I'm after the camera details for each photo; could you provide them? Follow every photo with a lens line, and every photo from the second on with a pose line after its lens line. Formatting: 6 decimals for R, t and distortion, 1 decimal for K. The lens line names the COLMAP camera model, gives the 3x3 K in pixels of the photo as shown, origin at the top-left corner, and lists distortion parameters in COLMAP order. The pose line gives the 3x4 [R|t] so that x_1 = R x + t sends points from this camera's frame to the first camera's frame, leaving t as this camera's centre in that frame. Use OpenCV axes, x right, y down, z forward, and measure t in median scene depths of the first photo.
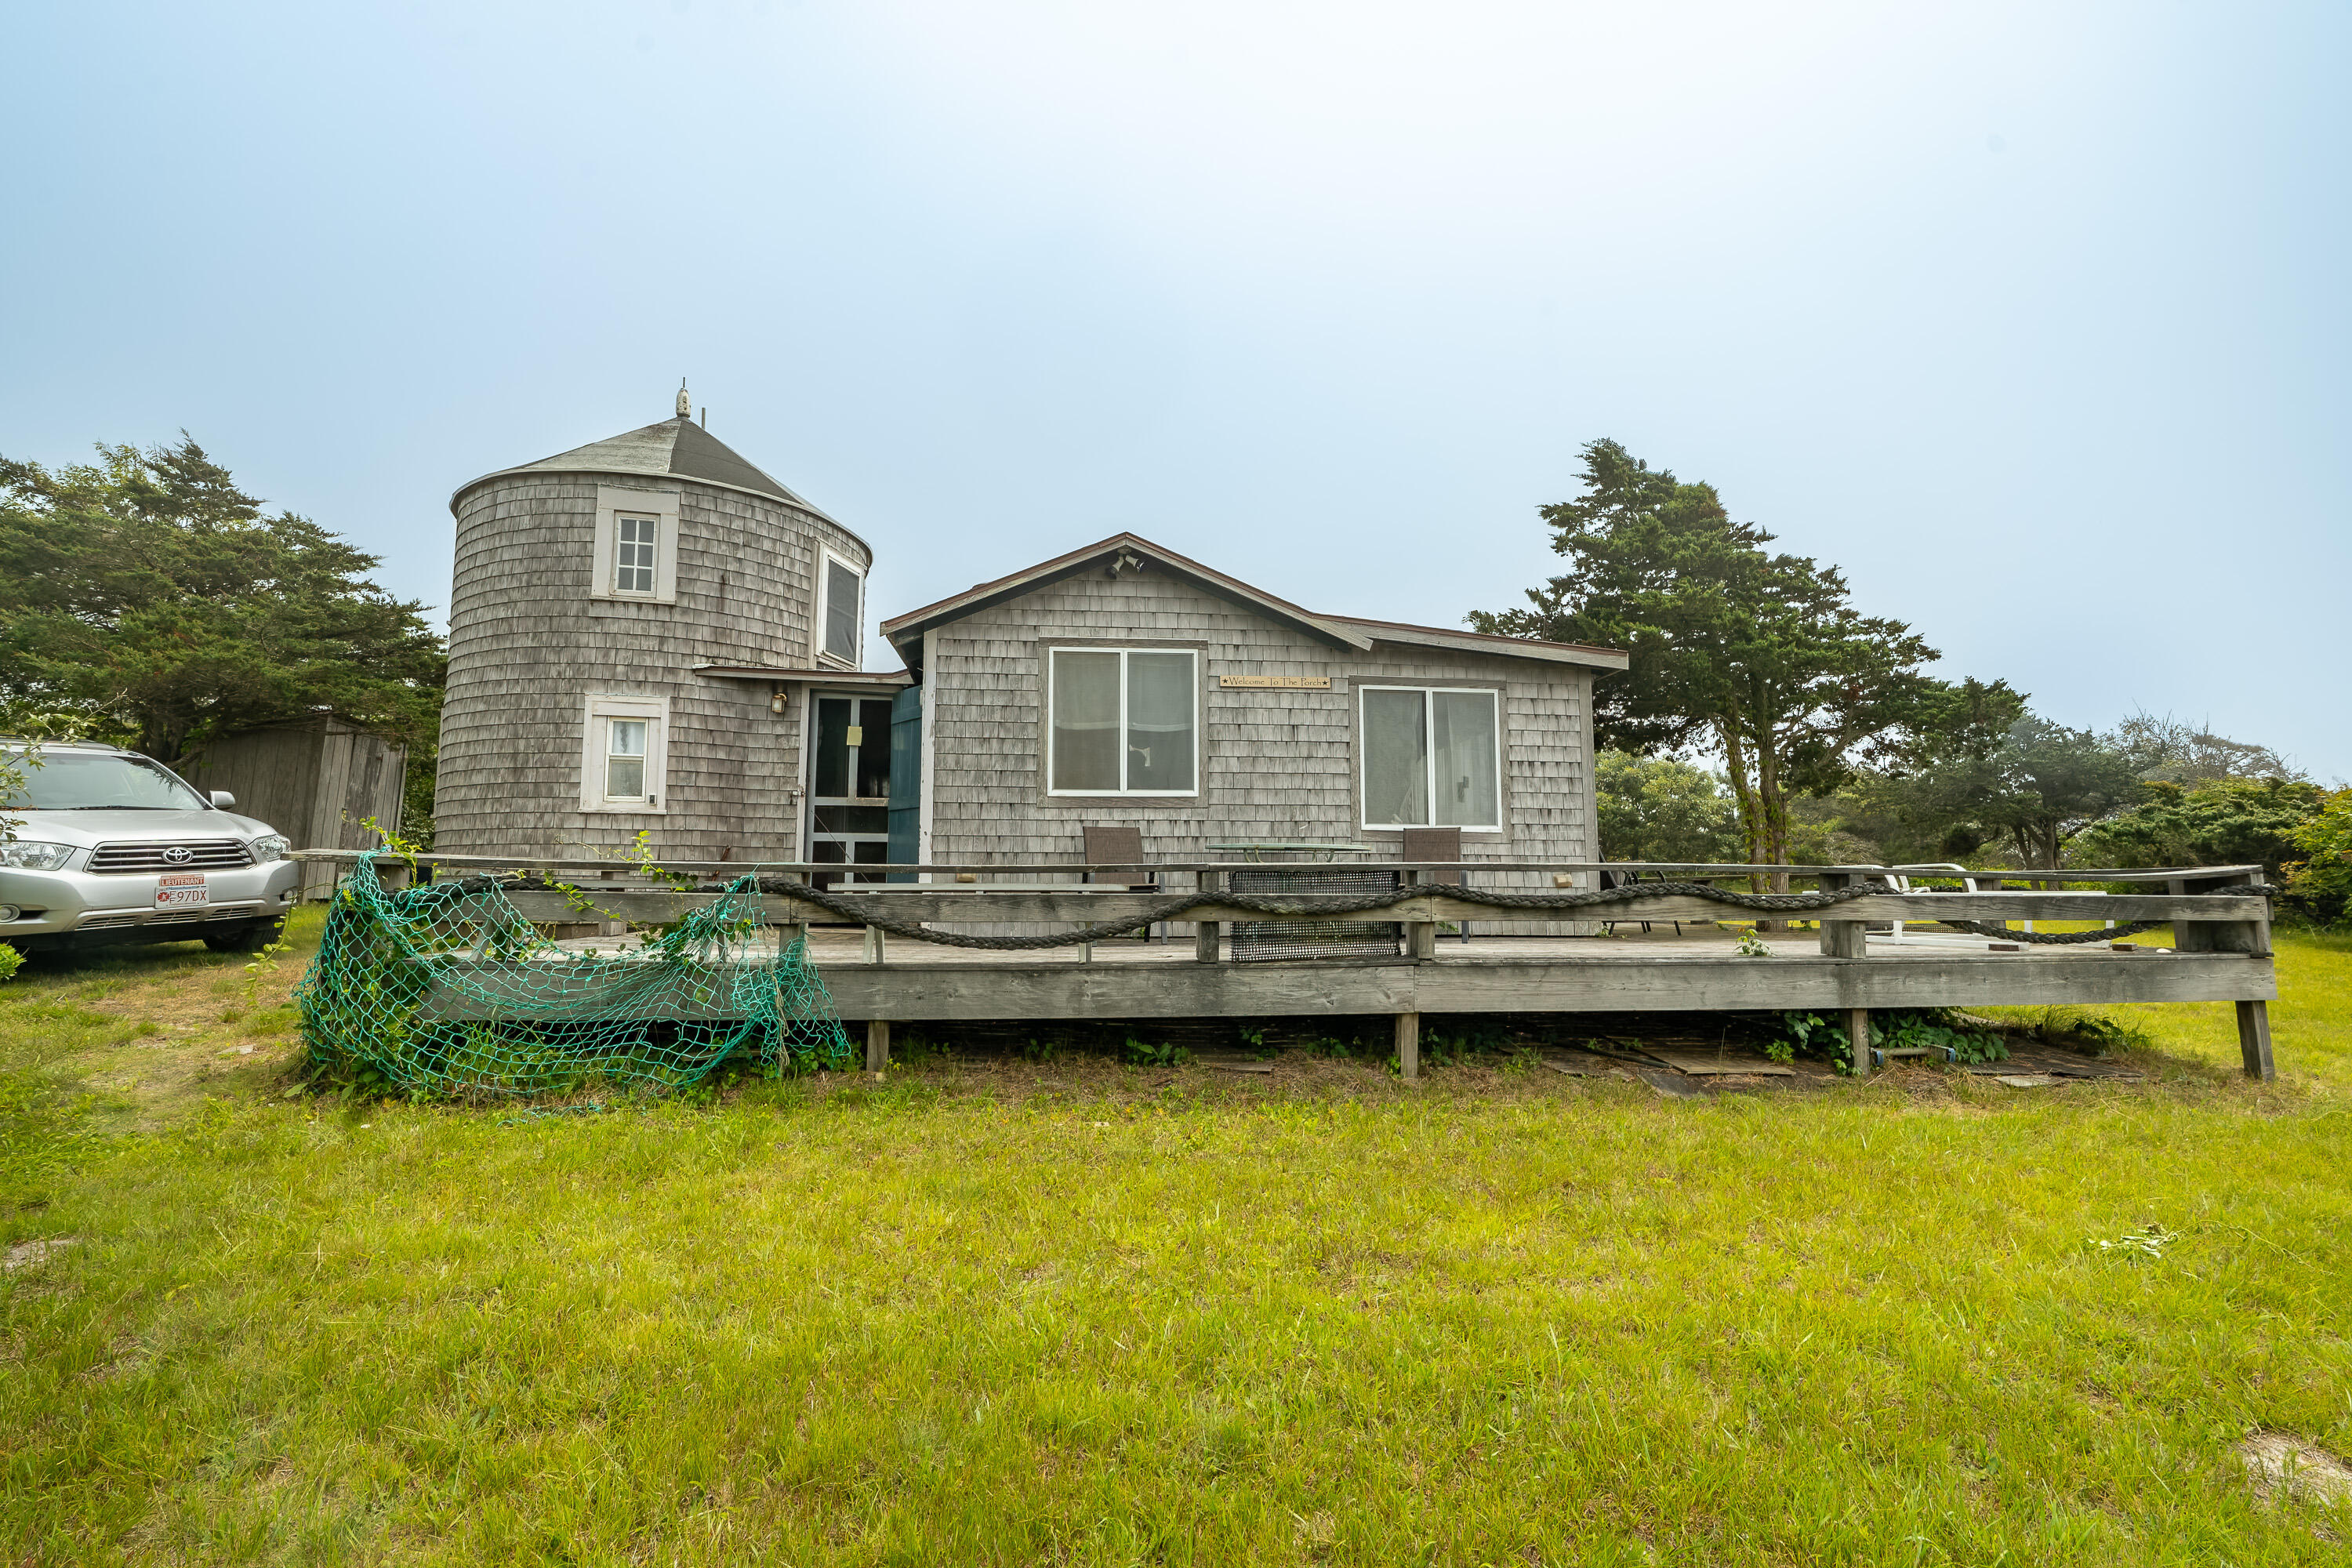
lens RADIAL K [[1078.9, 0, 1176.0], [0, 1078.9, 784.0], [0, 0, 1]] dist [-0.001968, 0.000298]
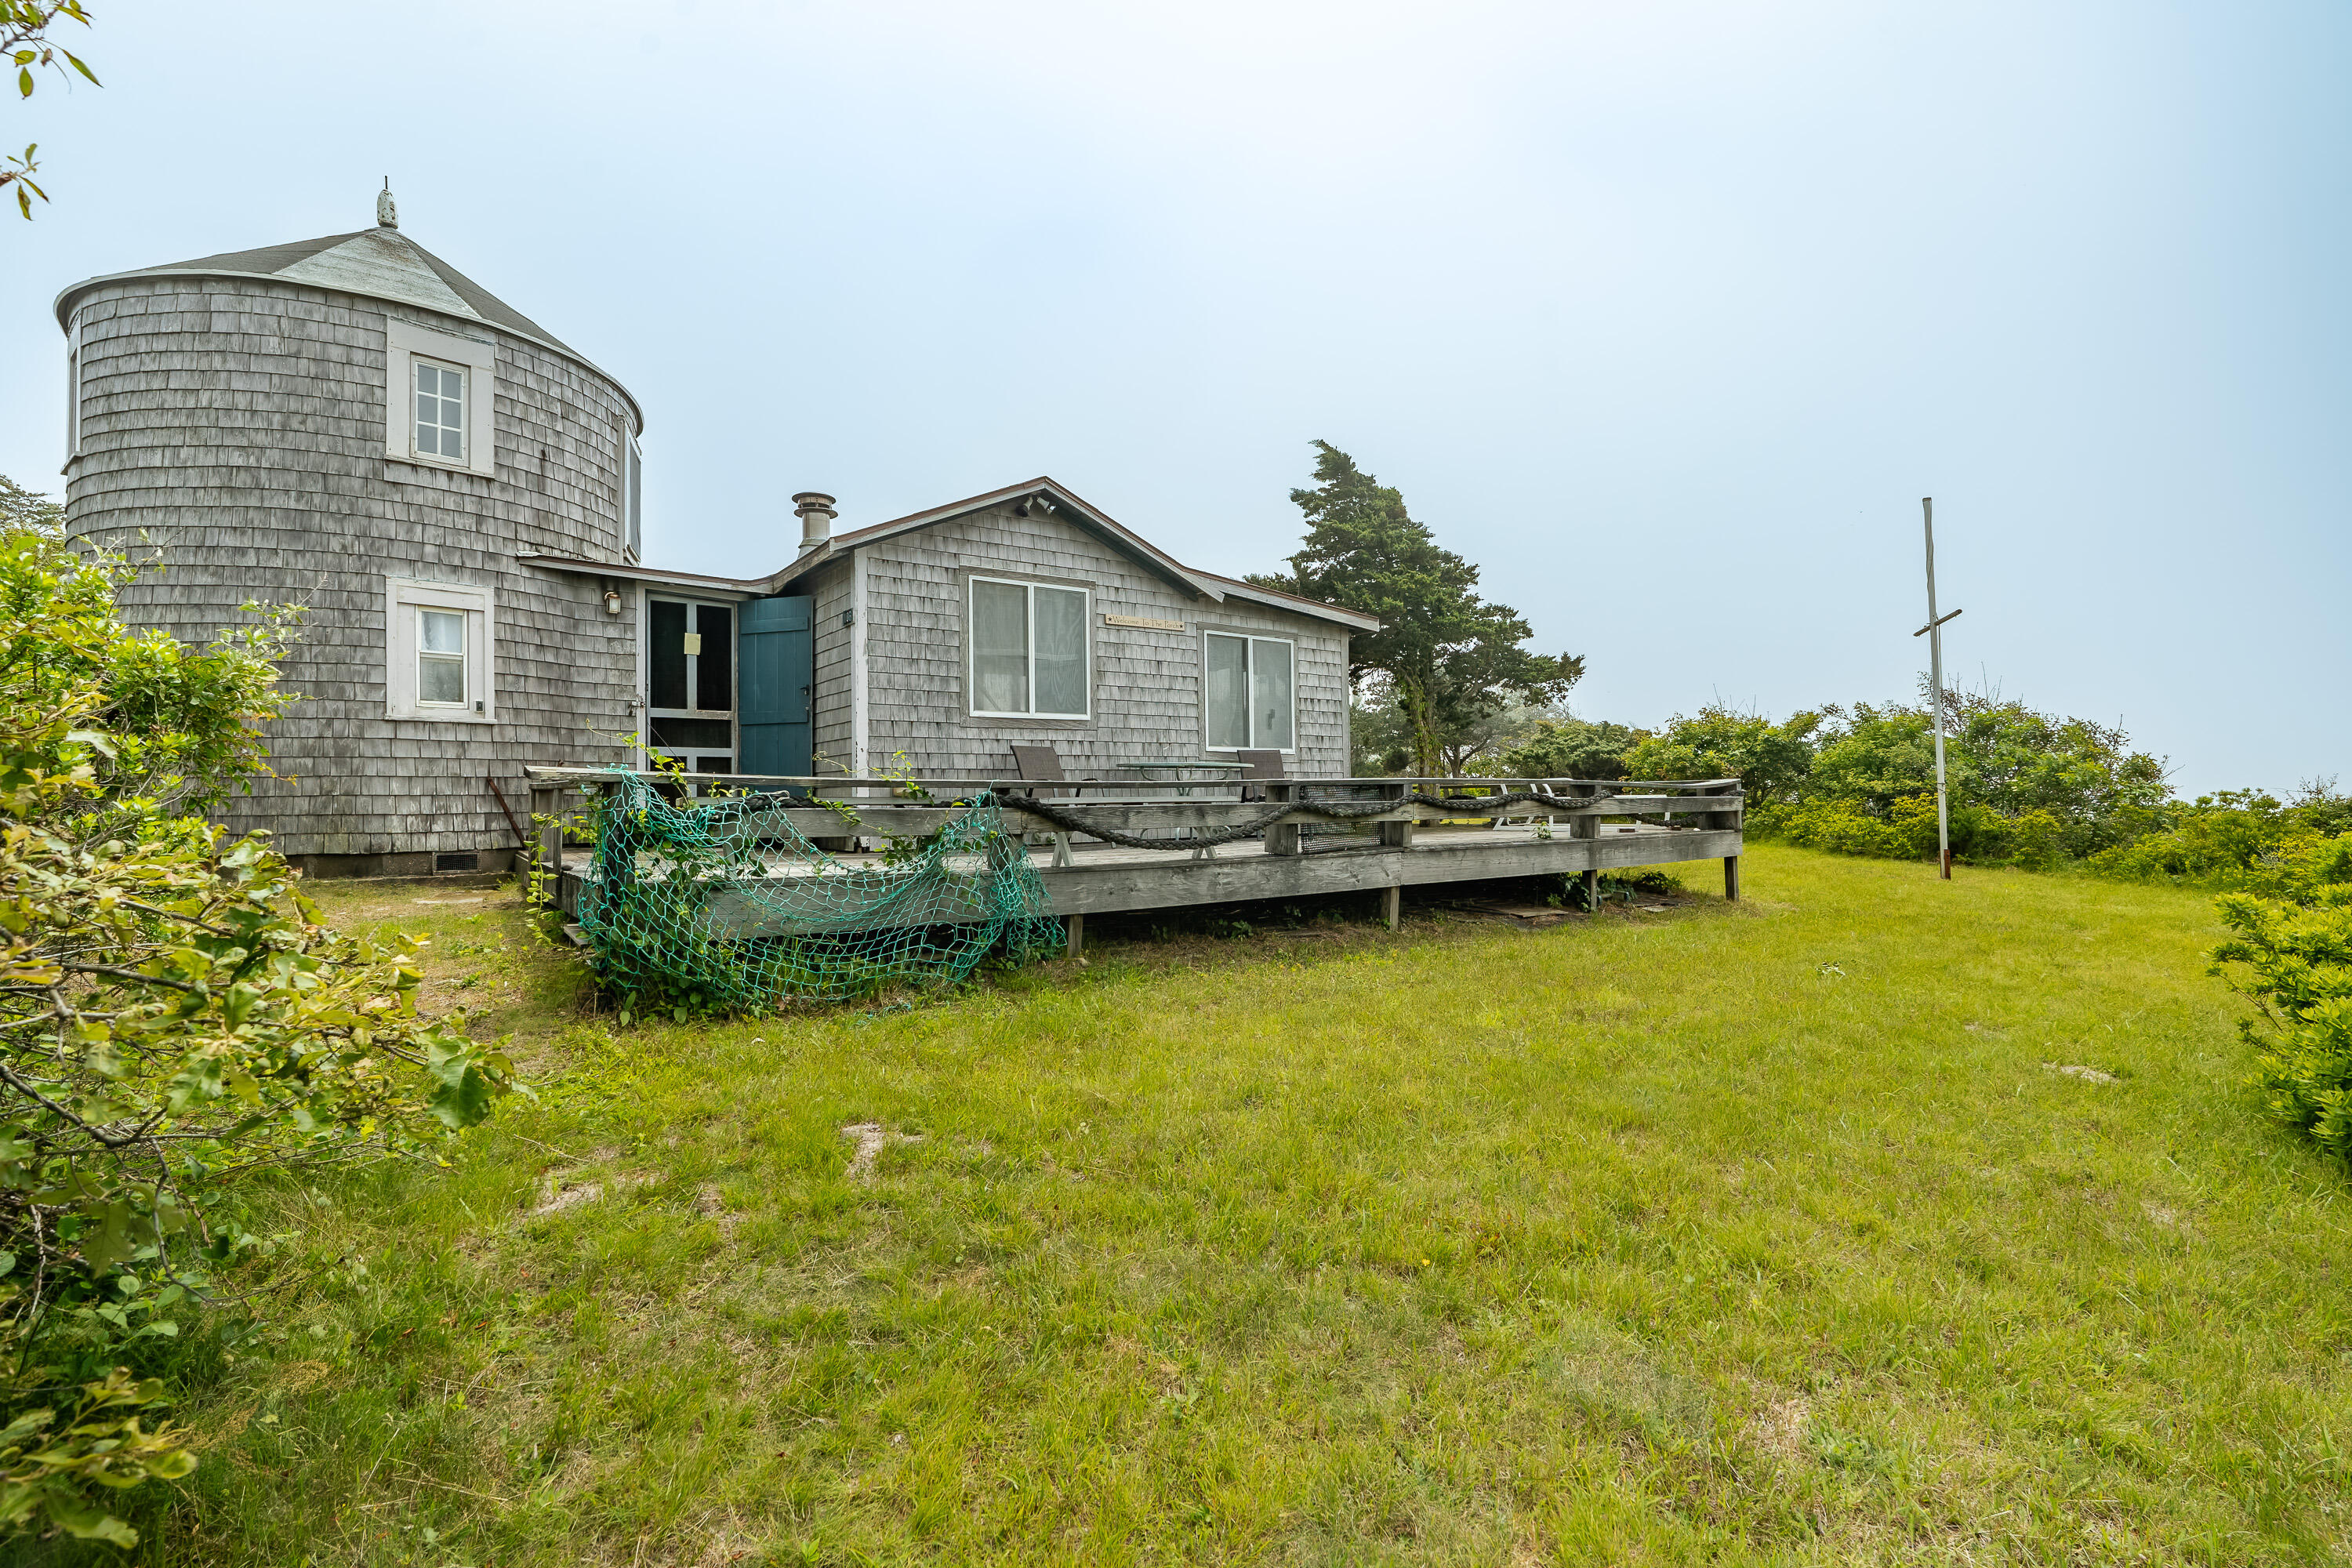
lens RADIAL K [[1078.9, 0, 1176.0], [0, 1078.9, 784.0], [0, 0, 1]] dist [-0.001968, 0.000298]
pose [[0.863957, -0.004753, 0.503544, -0.465160], [-0.035339, 0.996918, 0.070042, -0.004016], [-0.502325, -0.078308, 0.861126, -0.028347]]
